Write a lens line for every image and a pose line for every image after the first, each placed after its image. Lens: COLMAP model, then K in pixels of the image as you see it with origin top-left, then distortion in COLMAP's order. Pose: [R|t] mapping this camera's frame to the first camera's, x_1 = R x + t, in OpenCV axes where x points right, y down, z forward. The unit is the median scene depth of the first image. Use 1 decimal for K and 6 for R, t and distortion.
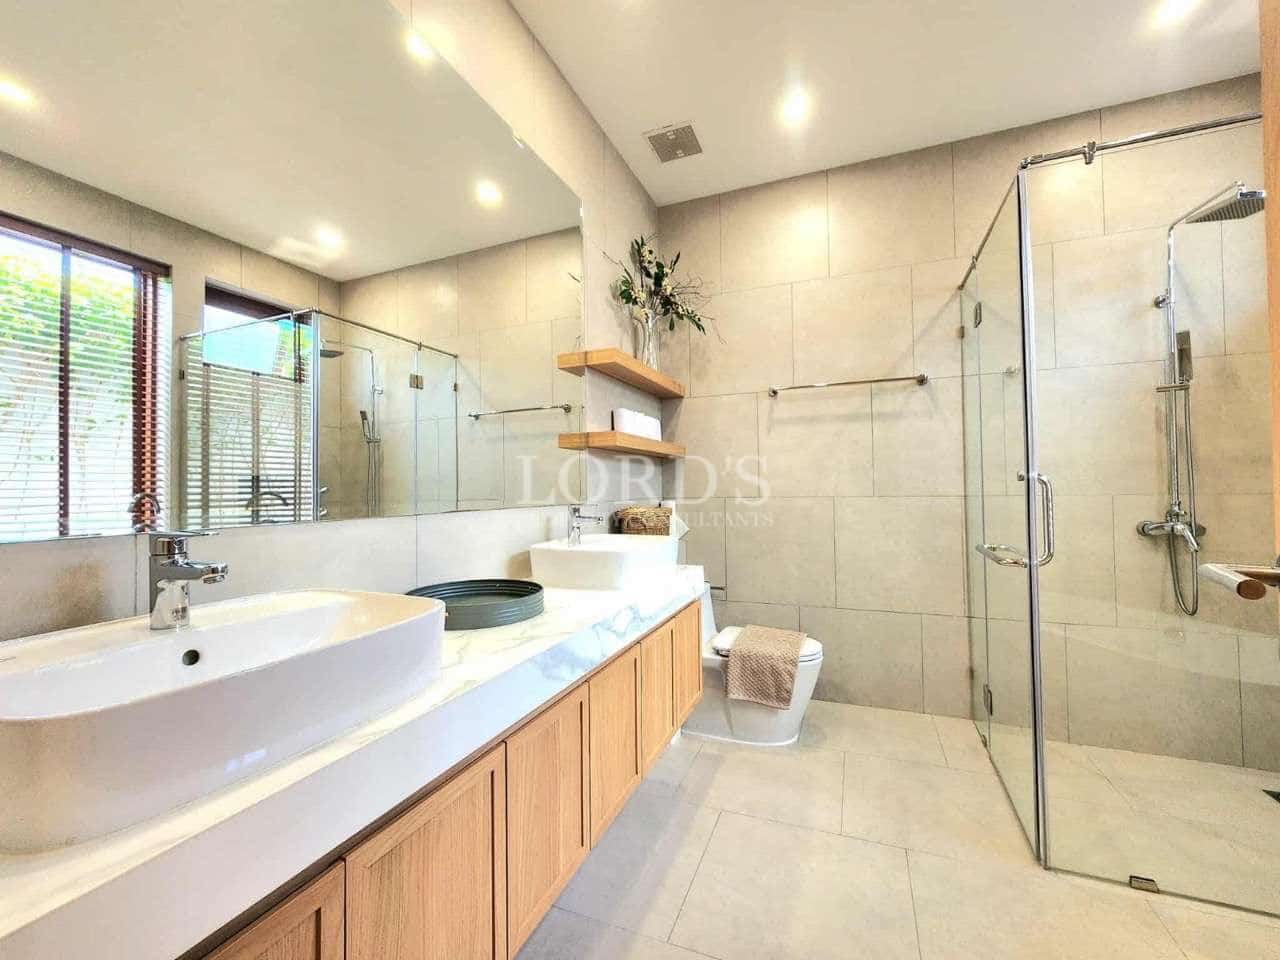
lens RADIAL K [[523.3, 0, 640.0], [0, 523.3, 480.0], [0, 0, 1]] dist [-0.000200, 0.000413]
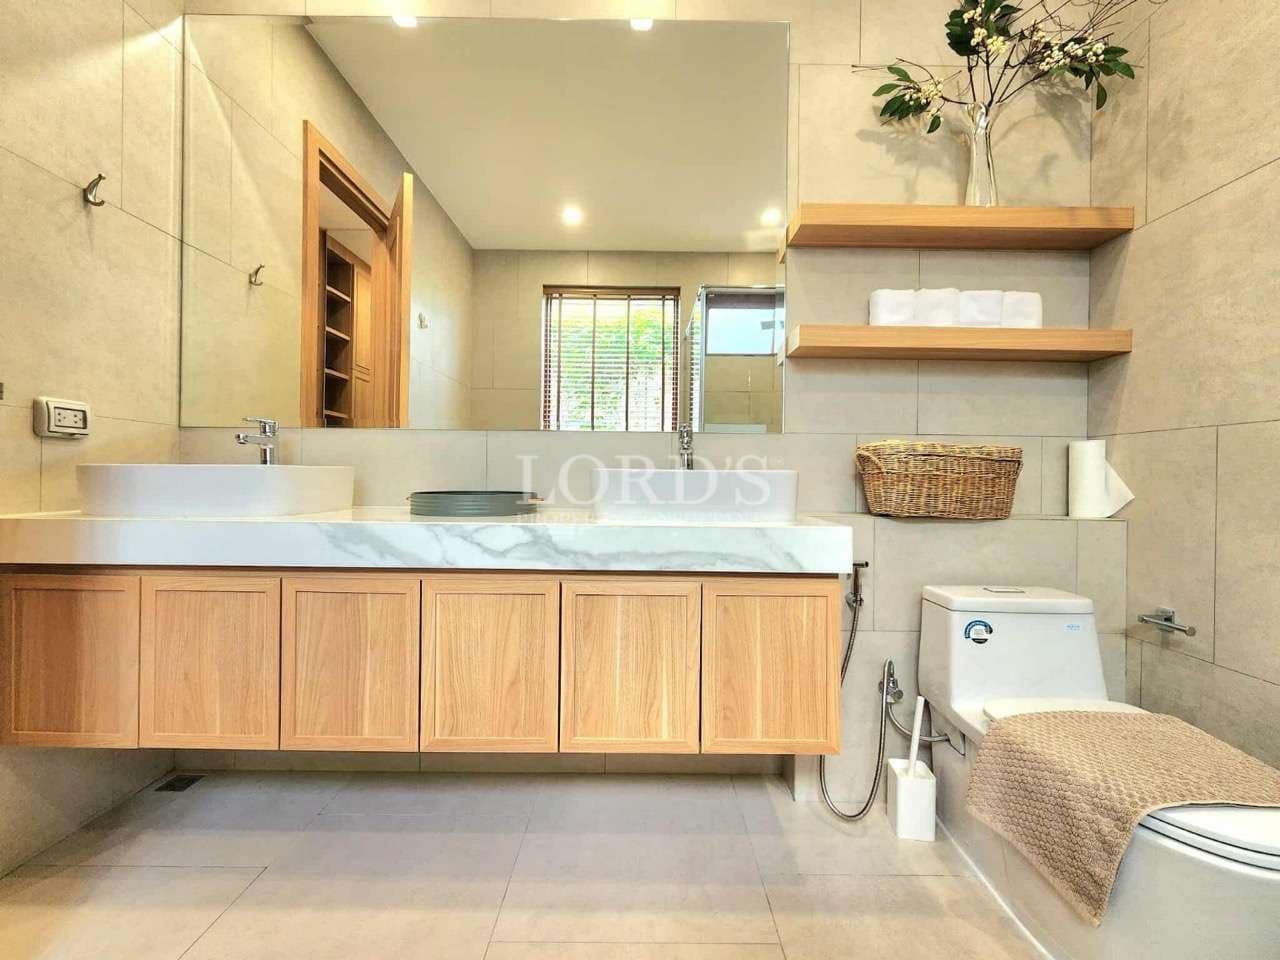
lens RADIAL K [[523.3, 0, 640.0], [0, 523.3, 480.0], [0, 0, 1]] dist [-0.000200, 0.000413]
pose [[0.386907, 0.025284, -0.921772, 0.365521], [-0.008137, 0.999679, 0.024006, 0.069499], [0.922083, -0.001788, 0.386988, 0.385614]]
